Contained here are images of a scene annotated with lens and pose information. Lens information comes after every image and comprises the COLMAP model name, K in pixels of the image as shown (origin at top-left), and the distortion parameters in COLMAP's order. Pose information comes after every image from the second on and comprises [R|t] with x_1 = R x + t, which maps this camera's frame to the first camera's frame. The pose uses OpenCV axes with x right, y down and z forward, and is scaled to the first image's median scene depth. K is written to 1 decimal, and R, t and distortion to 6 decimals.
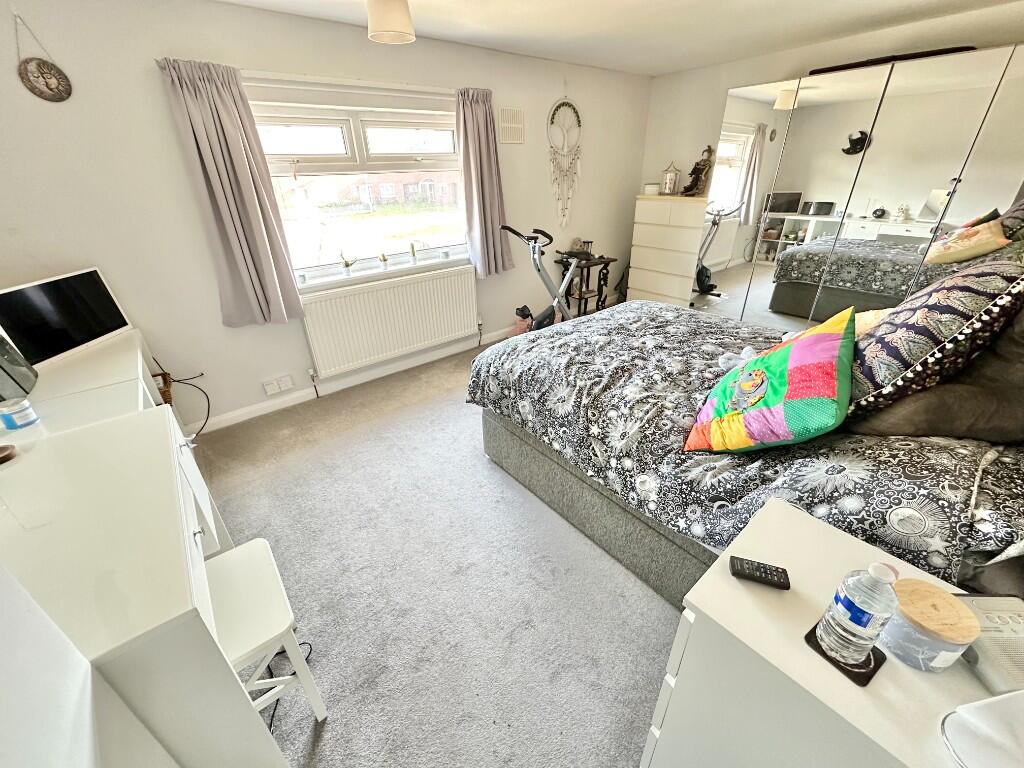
lens RADIAL K [[407.2, 0, 511.8], [0, 407.2, 382.3], [0, 0, 1]] dist [0.001221, -0.000176]
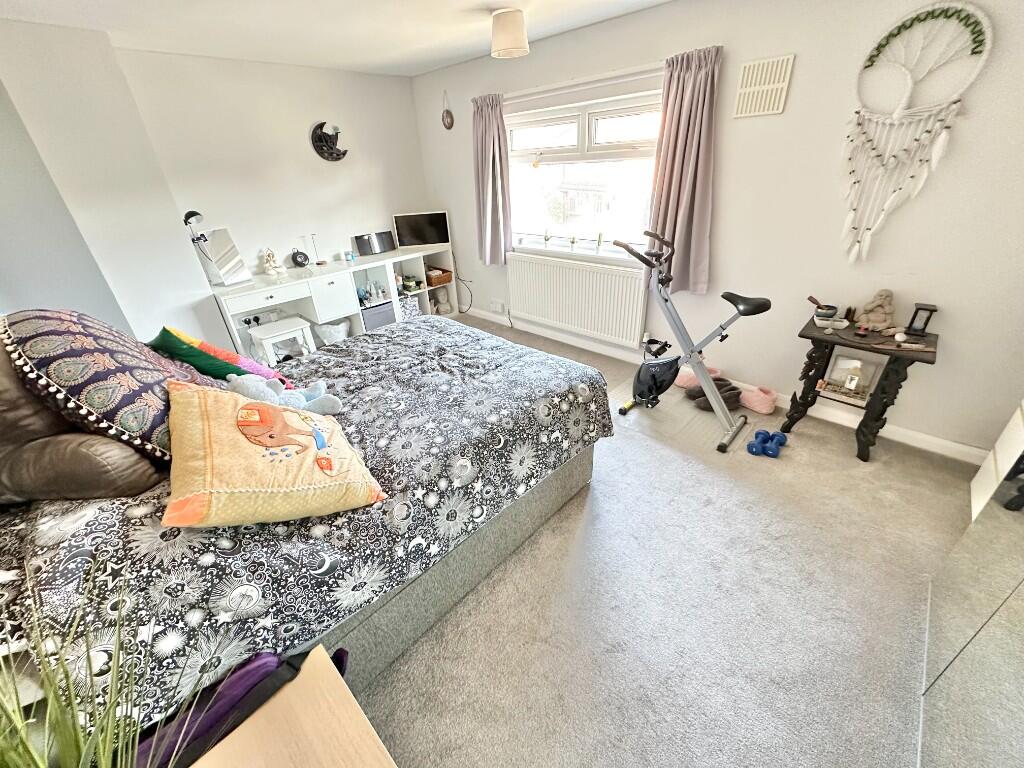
lens RADIAL K [[407.2, 0, 514.4], [0, 407.2, 381.9], [0, 0, 1]] dist [0.001221, -0.000176]
pose [[0.128913, 0.489558, -0.862389, 0.866721], [-0.422037, 0.814042, 0.399025, -0.394201], [0.897366, 0.312520, 0.311552, 0.680136]]
